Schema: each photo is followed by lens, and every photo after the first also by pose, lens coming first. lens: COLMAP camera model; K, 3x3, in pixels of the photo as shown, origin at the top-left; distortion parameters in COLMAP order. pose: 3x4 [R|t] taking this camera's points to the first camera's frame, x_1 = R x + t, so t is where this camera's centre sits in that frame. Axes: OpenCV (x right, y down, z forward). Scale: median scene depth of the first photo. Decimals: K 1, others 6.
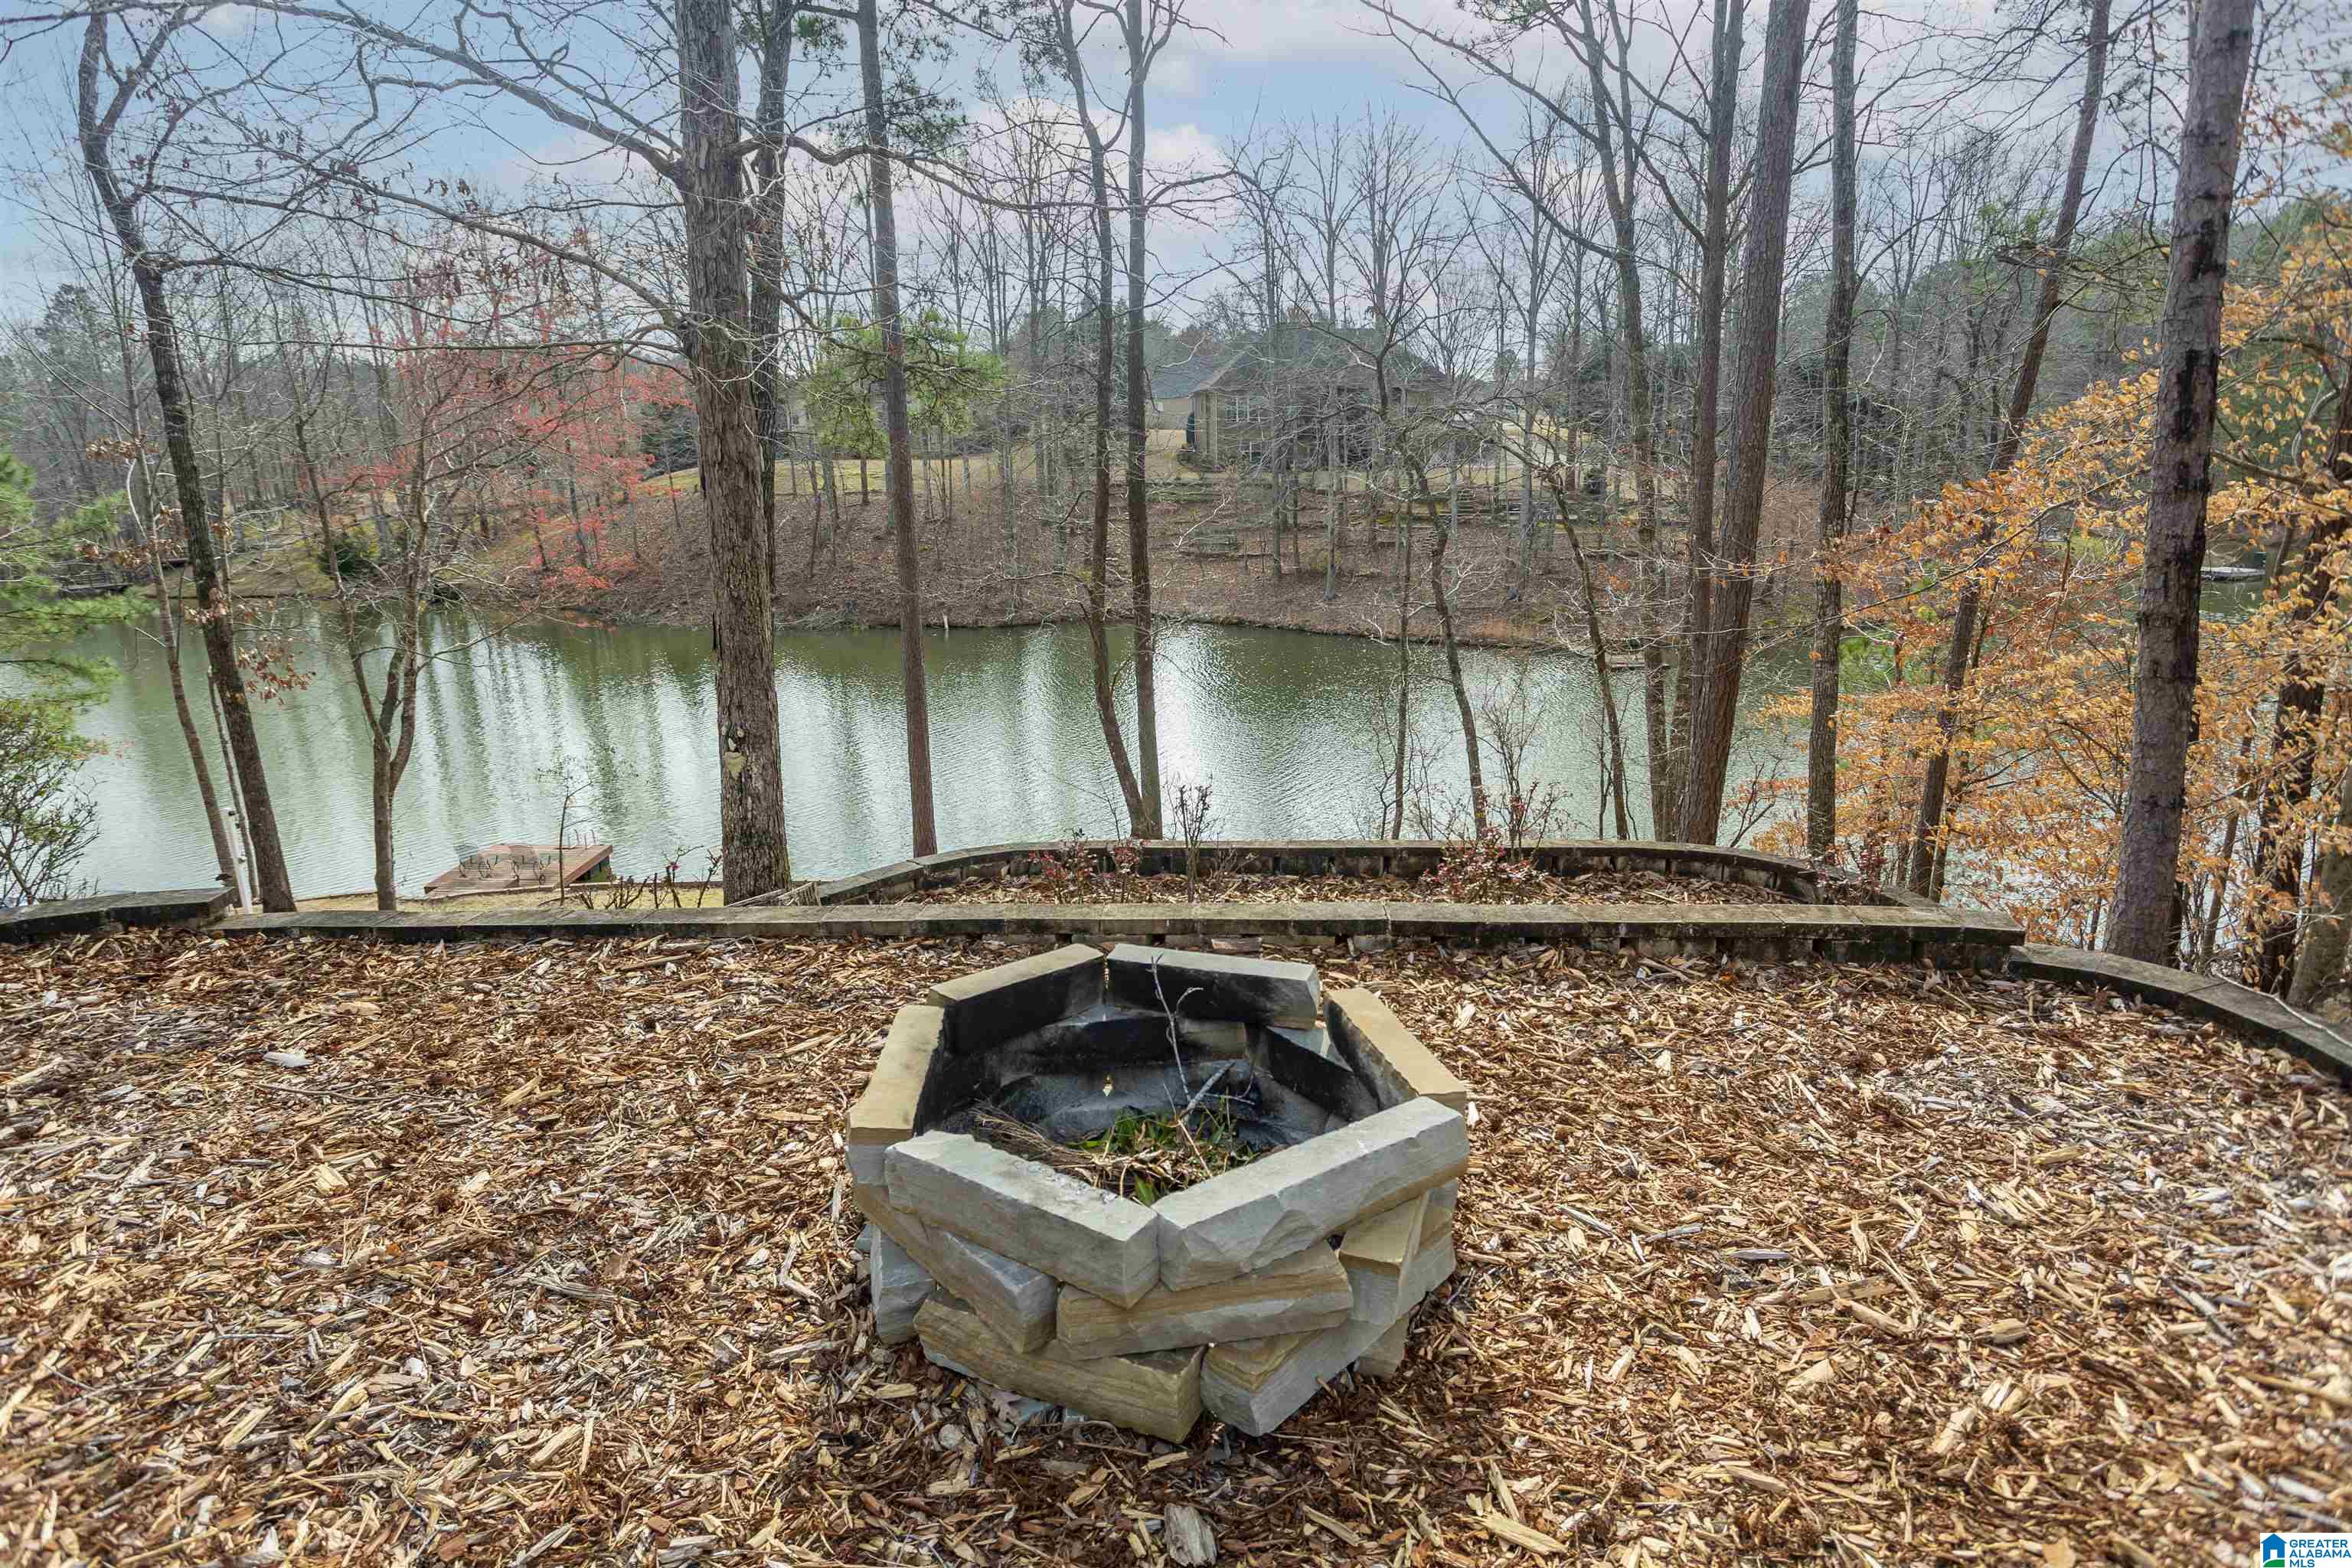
lens RADIAL K [[1339.5, 0, 1183.3], [0, 1339.5, 775.4], [0, 0, 1]] dist [0.000699, 0.000383]
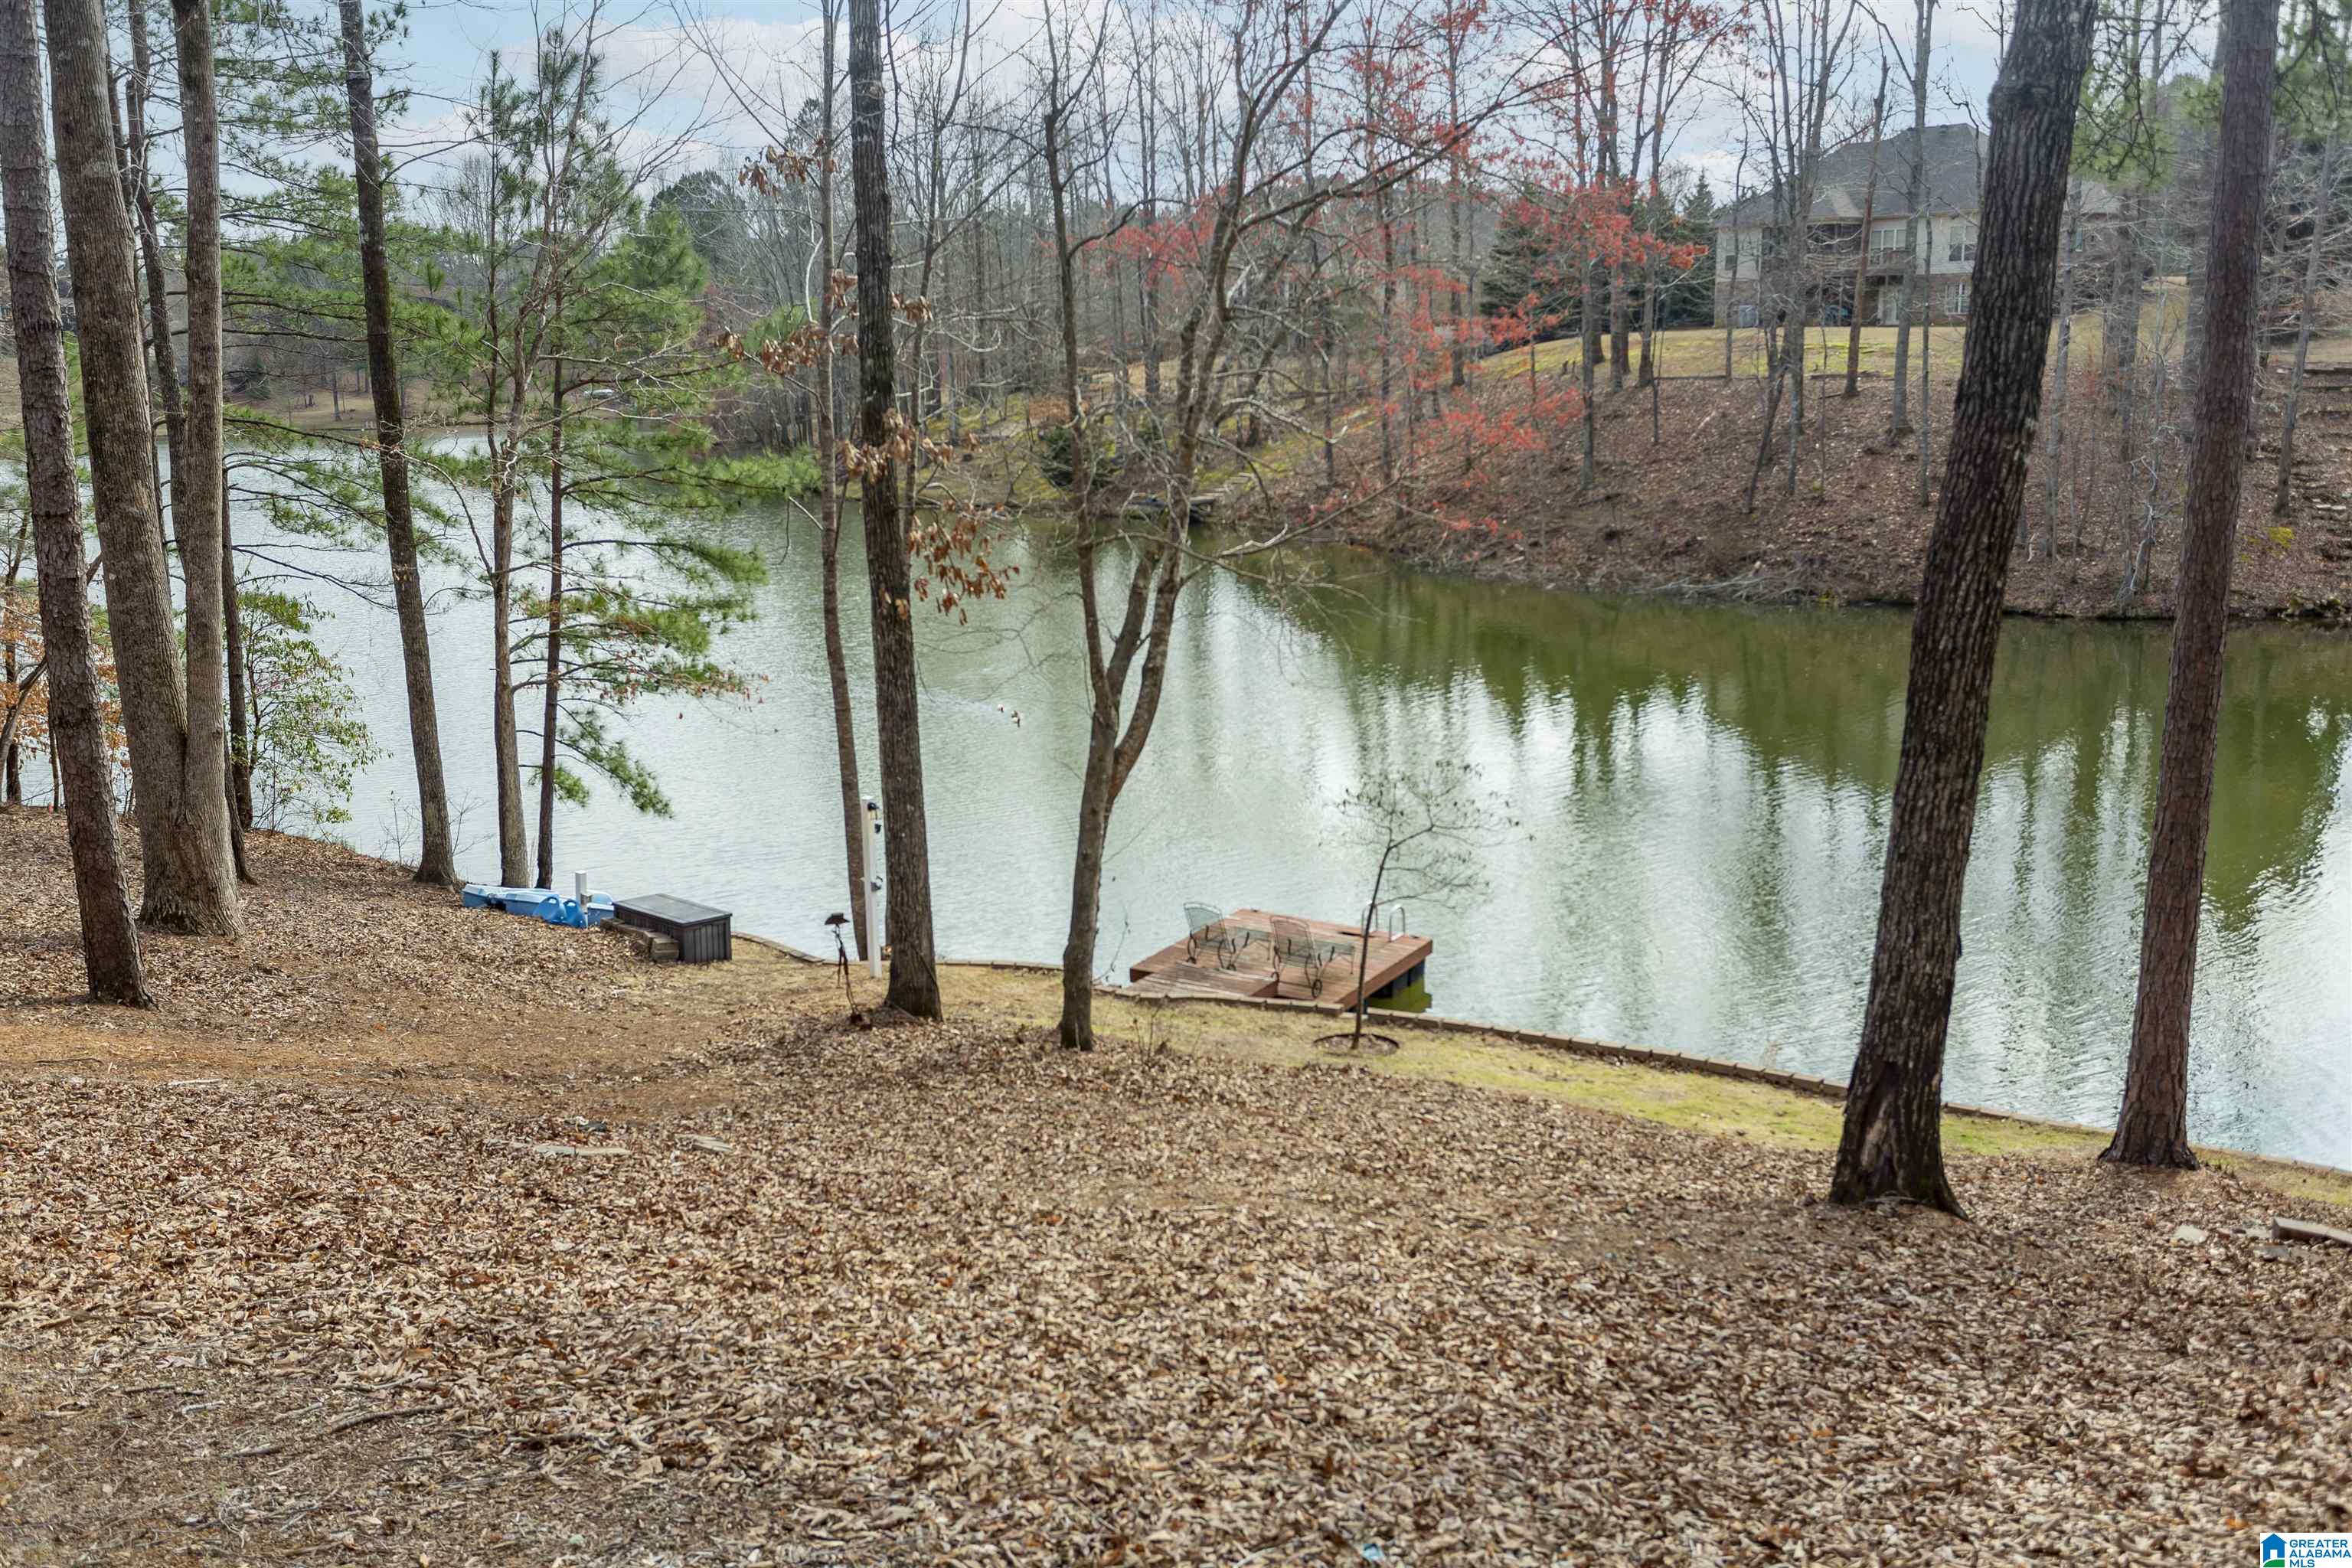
lens RADIAL K [[2111.8, 0, 1175.9], [0, 2111.8, 783.4], [0, 0, 1]] dist [0.006198, -0.000046]
pose [[0.874292, 0.109741, -0.472831, -0.136063], [-0.124062, 0.992274, 0.000903, 0.000032], [0.469277, 0.057871, 0.881152, 0.214201]]
